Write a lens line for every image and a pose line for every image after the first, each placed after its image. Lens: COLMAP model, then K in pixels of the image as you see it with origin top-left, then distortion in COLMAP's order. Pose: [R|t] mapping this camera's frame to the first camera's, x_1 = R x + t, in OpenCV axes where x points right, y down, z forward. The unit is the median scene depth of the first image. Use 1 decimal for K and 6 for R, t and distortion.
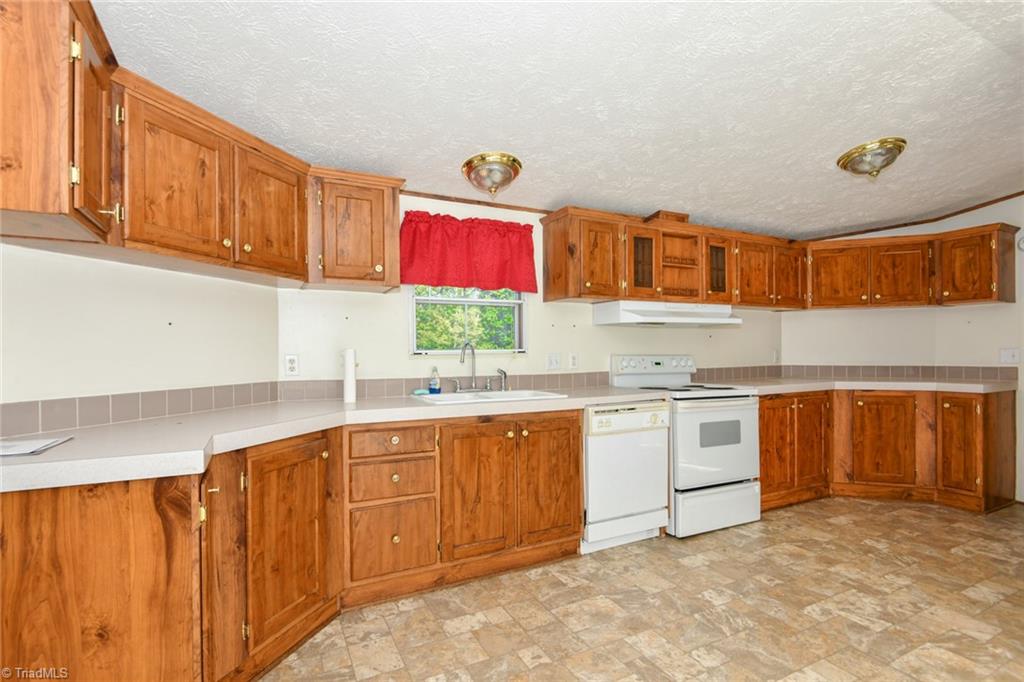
lens RADIAL K [[469.7, 0, 507.1], [0, 469.7, 348.0], [0, 0, 1]] dist [-0.009506, -0.000941]
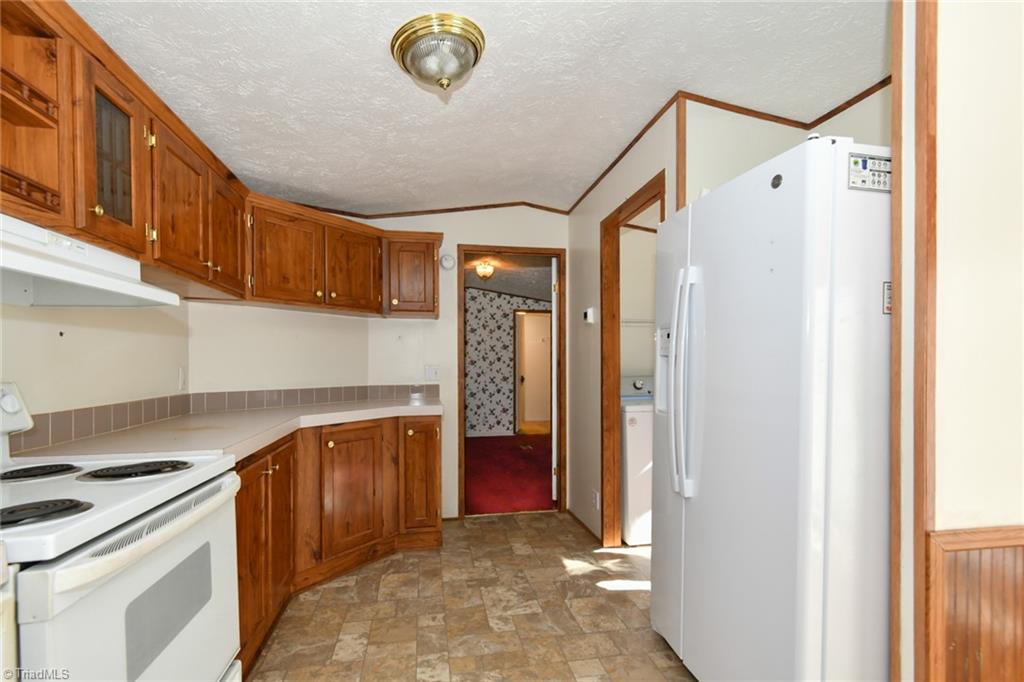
lens RADIAL K [[475.0, 0, 512.2], [0, 475.0, 367.3], [0, 0, 1]] dist [0.006068, -0.001594]
pose [[0.261706, 0.000597, 0.965147, 0.154302], [-0.003529, 0.999994, 0.000338, 0.003710], [-0.965141, -0.003494, 0.261707, 0.578752]]
